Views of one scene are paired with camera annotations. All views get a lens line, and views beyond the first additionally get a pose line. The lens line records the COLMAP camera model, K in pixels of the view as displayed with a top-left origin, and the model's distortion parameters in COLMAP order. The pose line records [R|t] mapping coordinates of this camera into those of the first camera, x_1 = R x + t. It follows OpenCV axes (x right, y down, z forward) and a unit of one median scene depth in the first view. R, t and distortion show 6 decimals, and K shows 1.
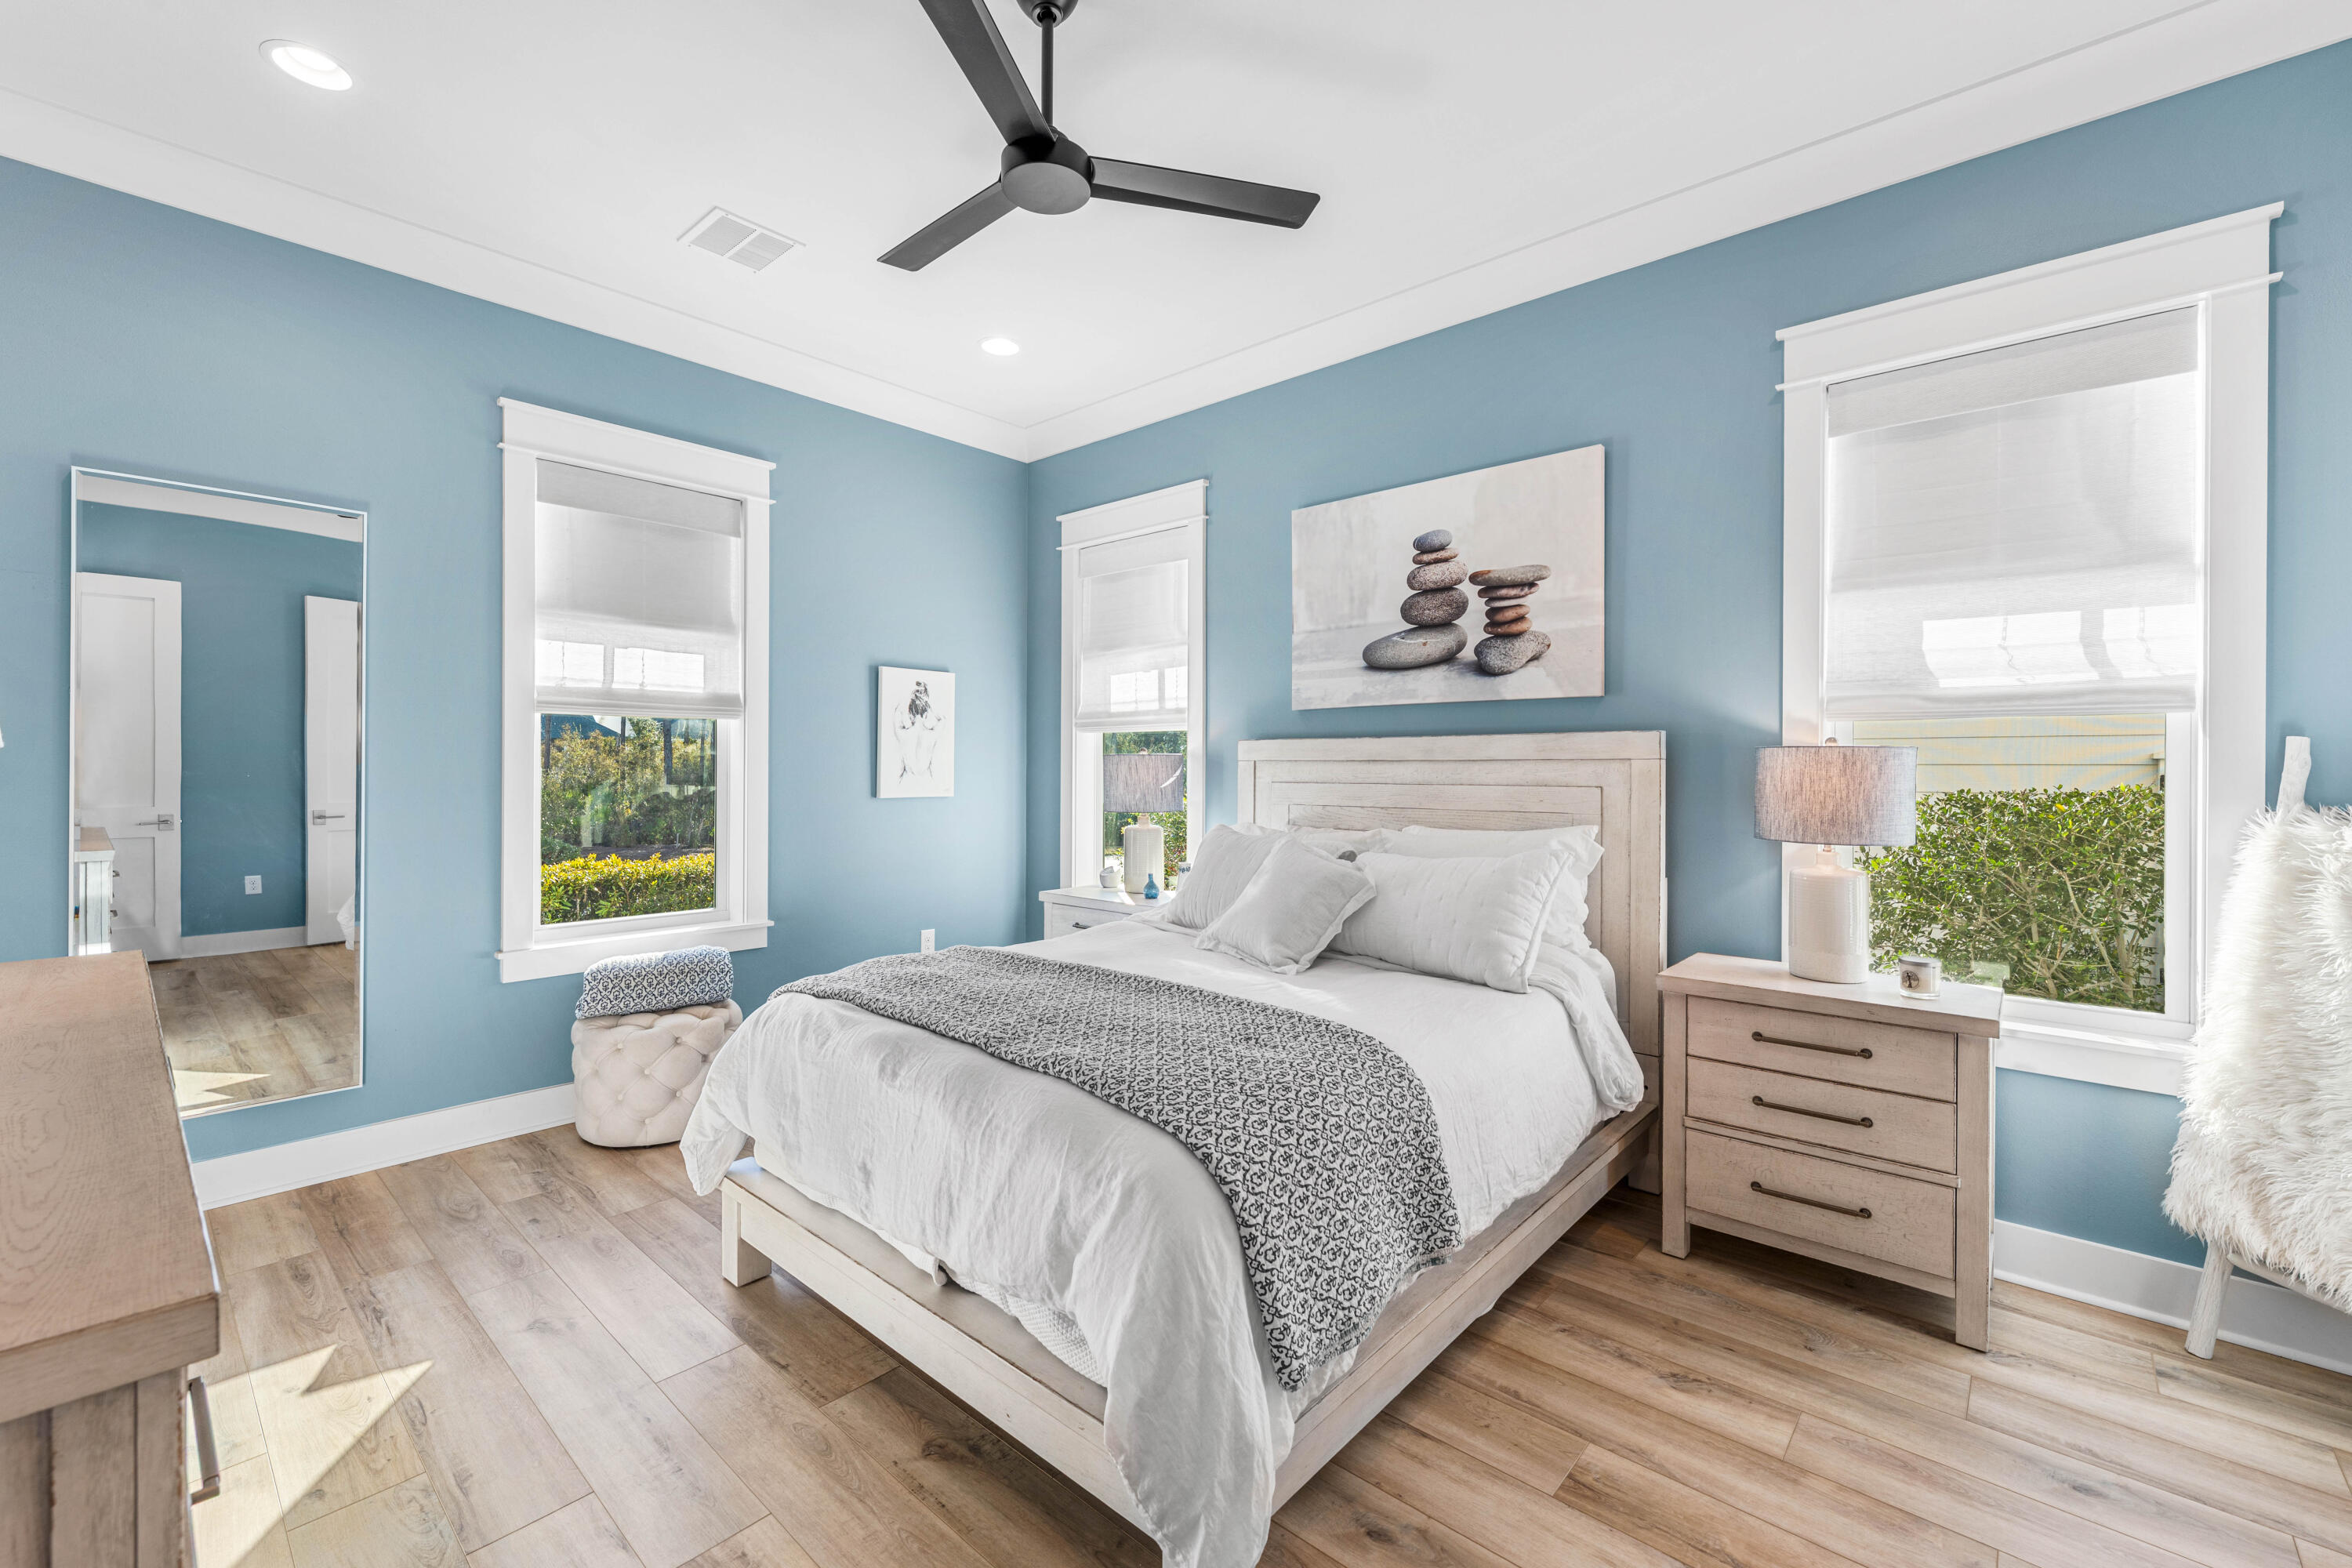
lens RADIAL K [[962.5, 0, 1170.2], [0, 962.5, 776.0], [0, 0, 1]] dist [0.000228, -0.000303]
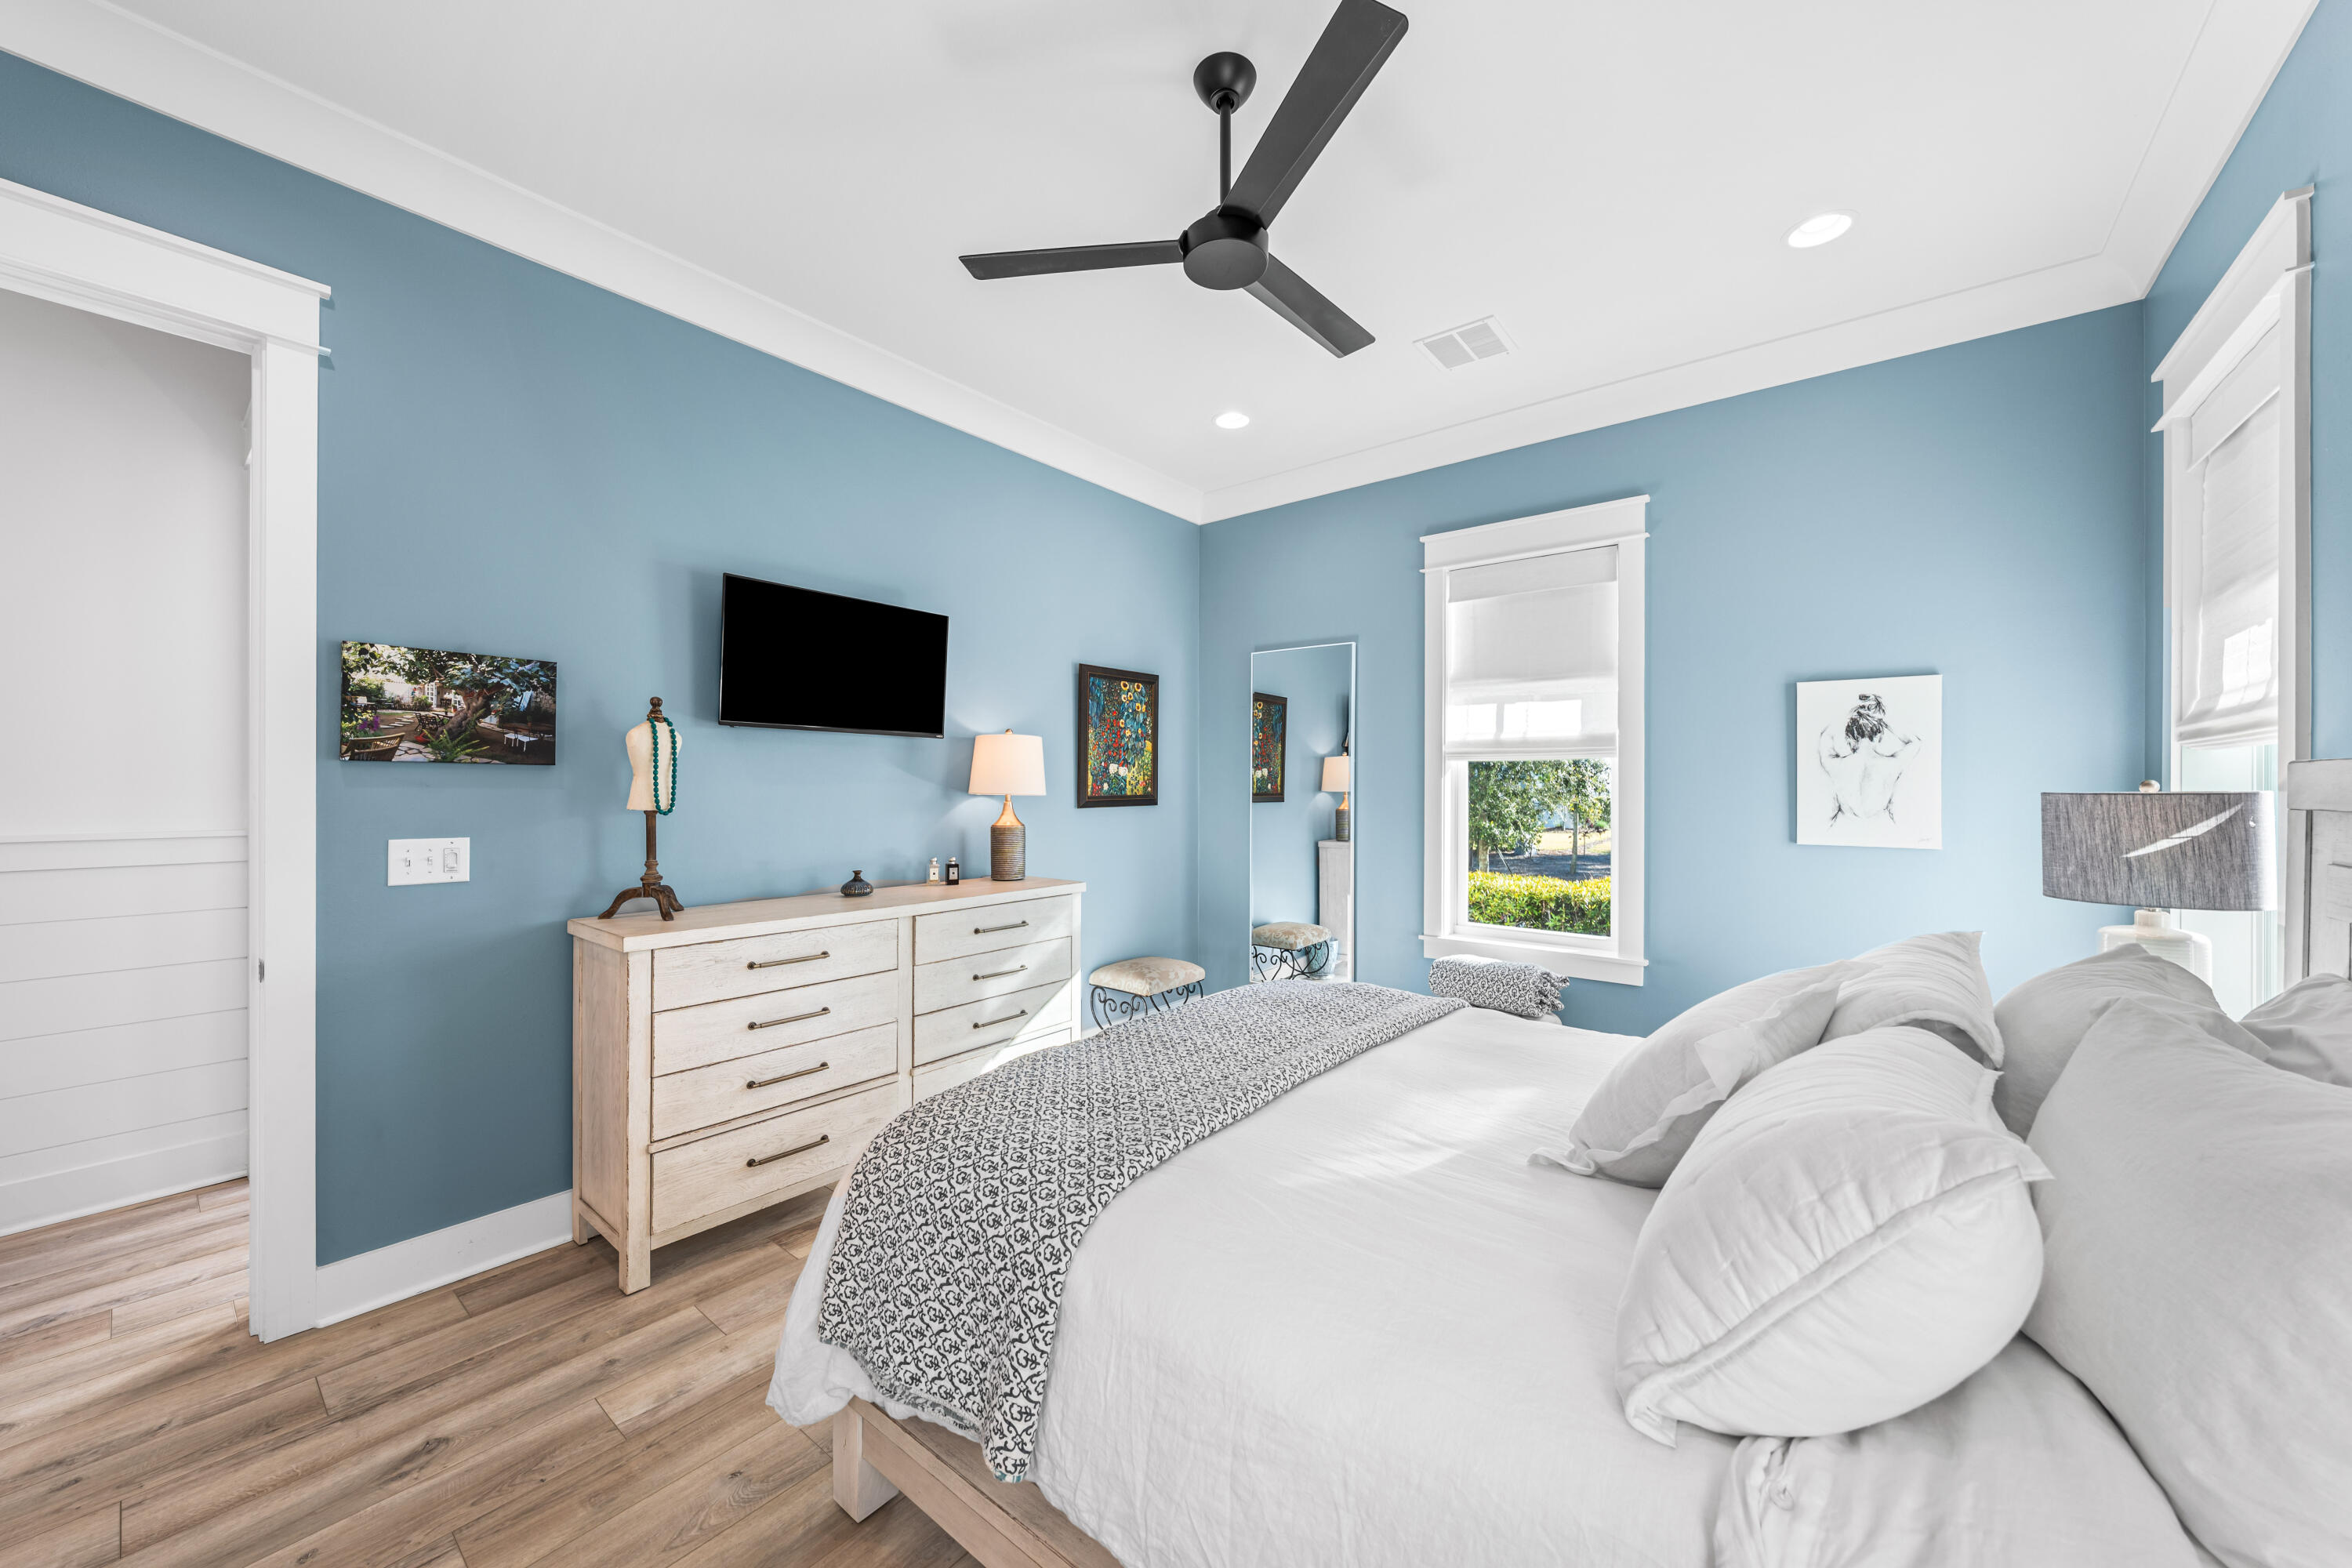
lens RADIAL K [[850.6, 0, 1179.7], [0, 850.6, 784.7], [0, 0, 1]] dist [-0.002031, -0.000365]
pose [[0.065126, -0.004300, -0.997868, 0.427674], [-0.009660, 0.999941, -0.004940, -0.021099], [0.997830, 0.009961, 0.065081, 0.482067]]
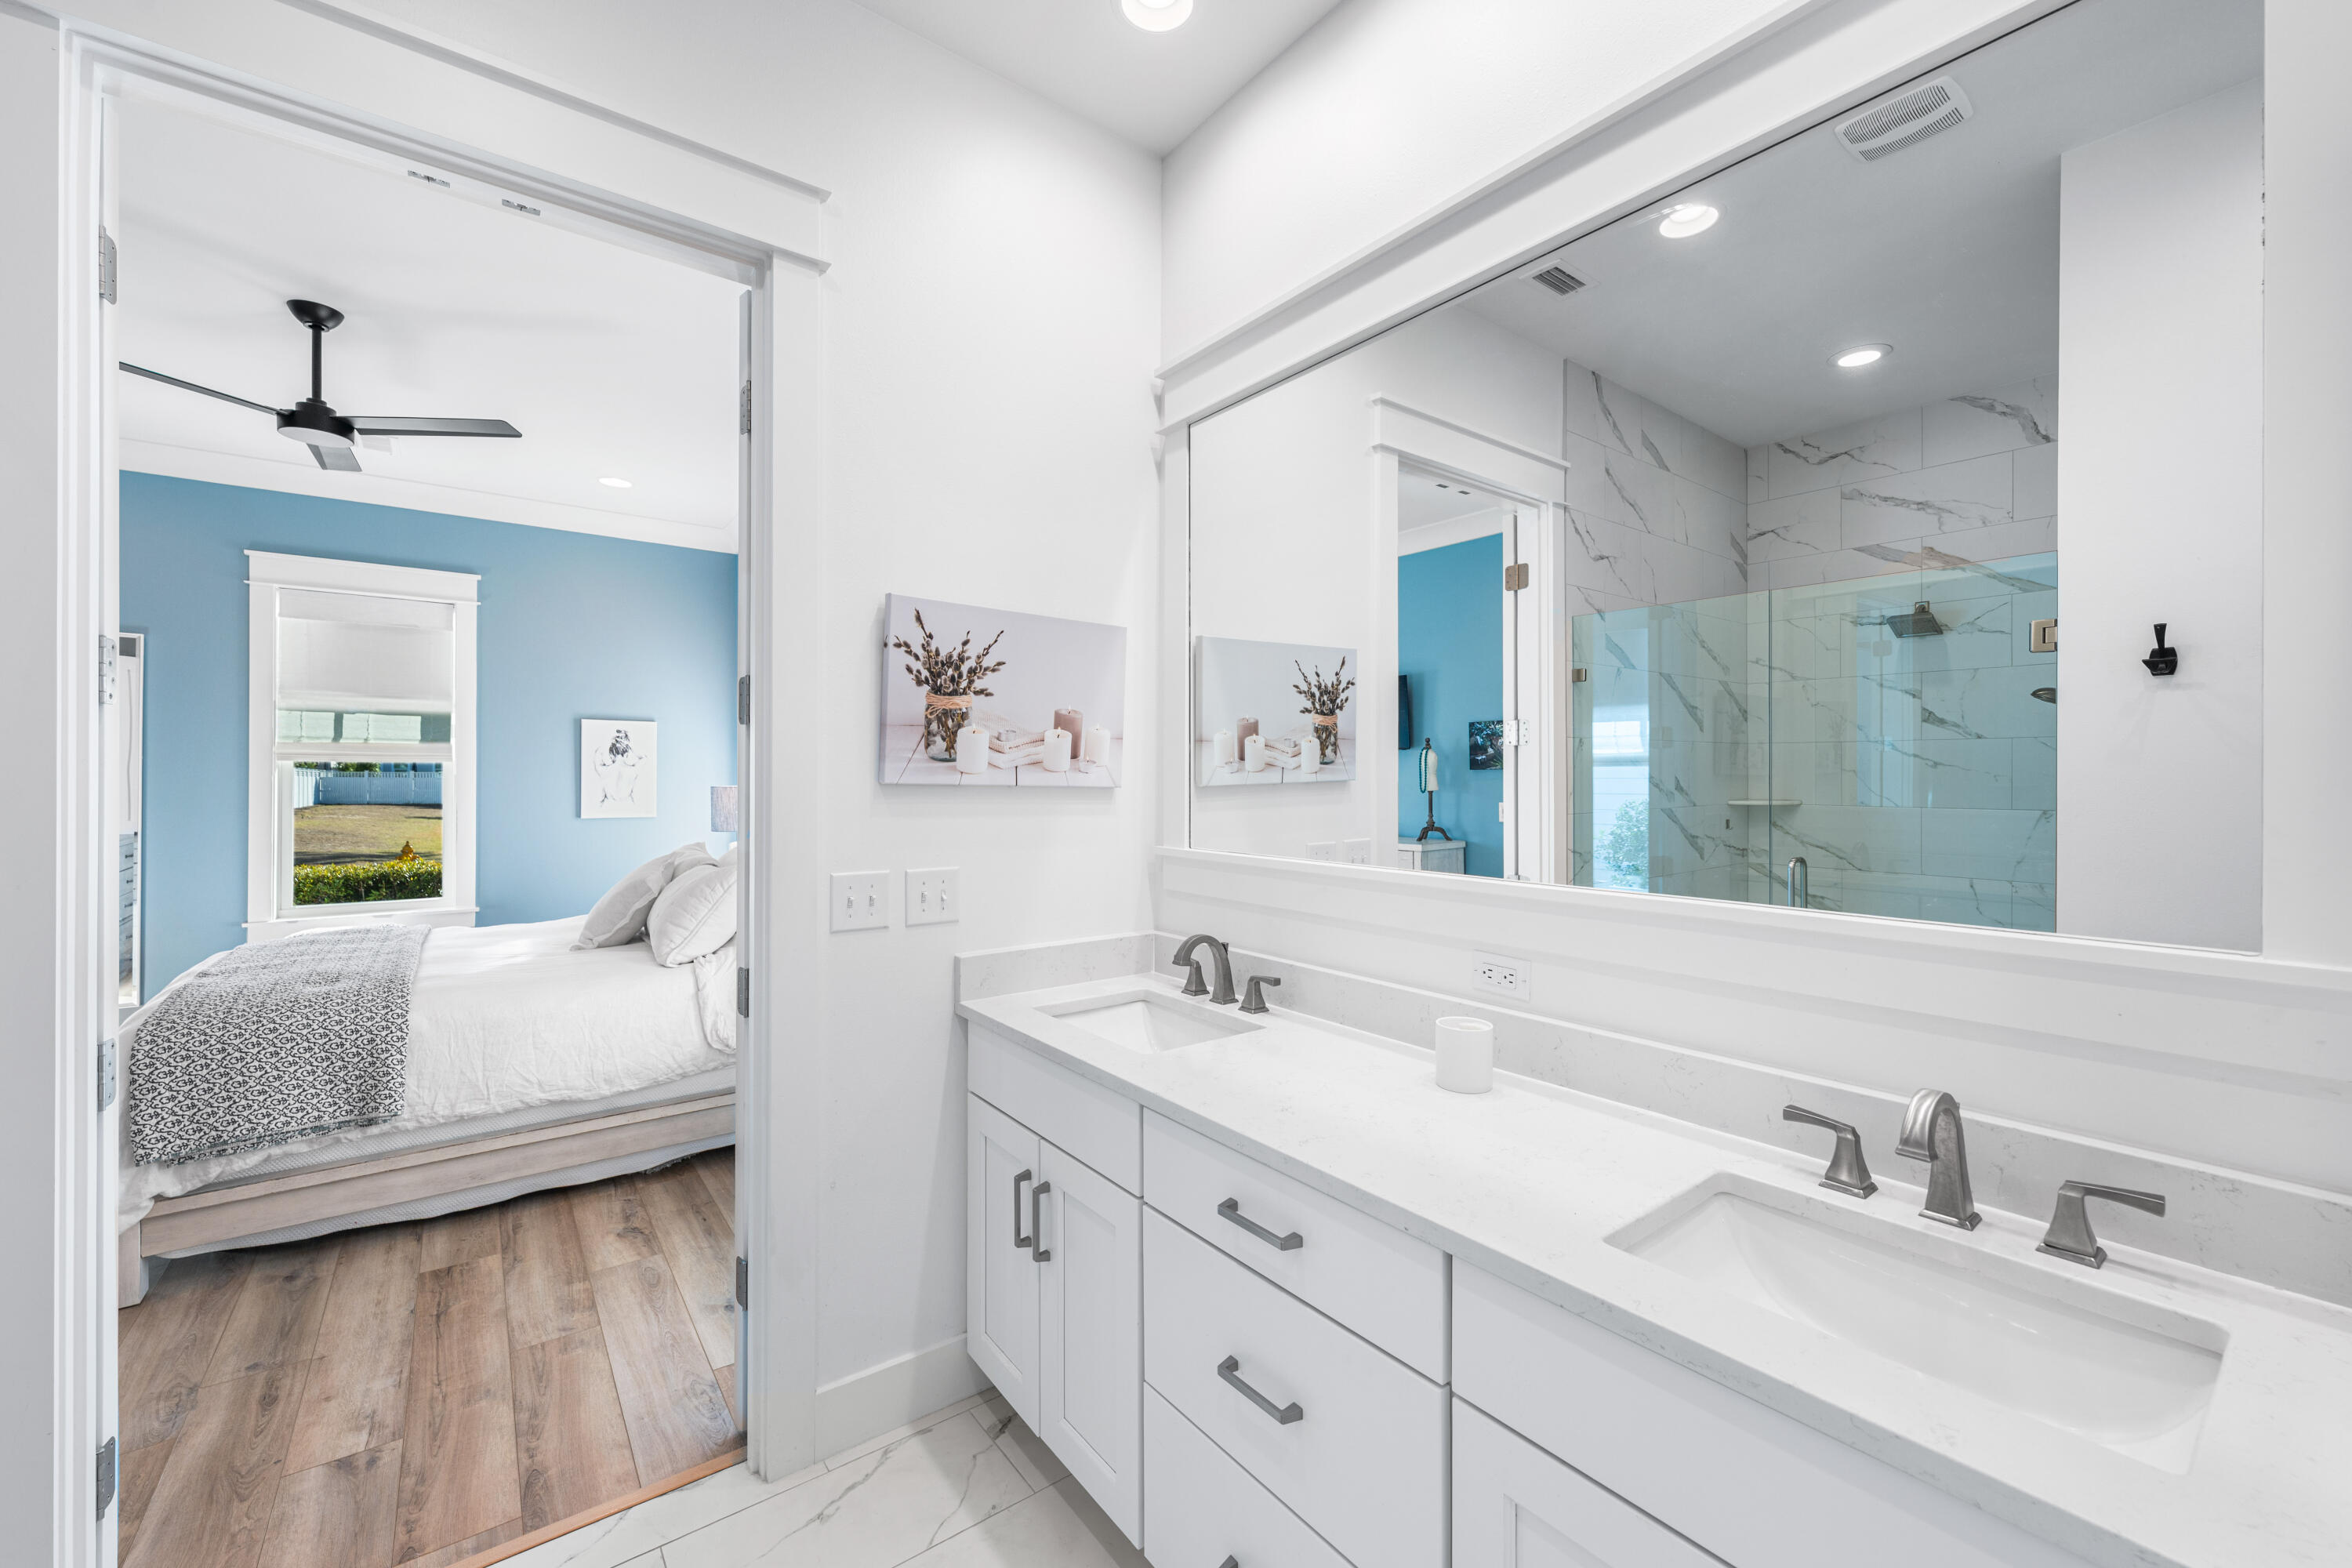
lens RADIAL K [[931.9, 0, 1171.4], [0, 931.9, 775.9], [0, 0, 1]] dist [-0.000309, 0.000126]
pose [[0.983361, -0.001529, -0.181655, 0.817134], [-0.000320, 0.999948, -0.010151, -0.025712], [0.181661, 0.010041, 0.983310, -0.128512]]
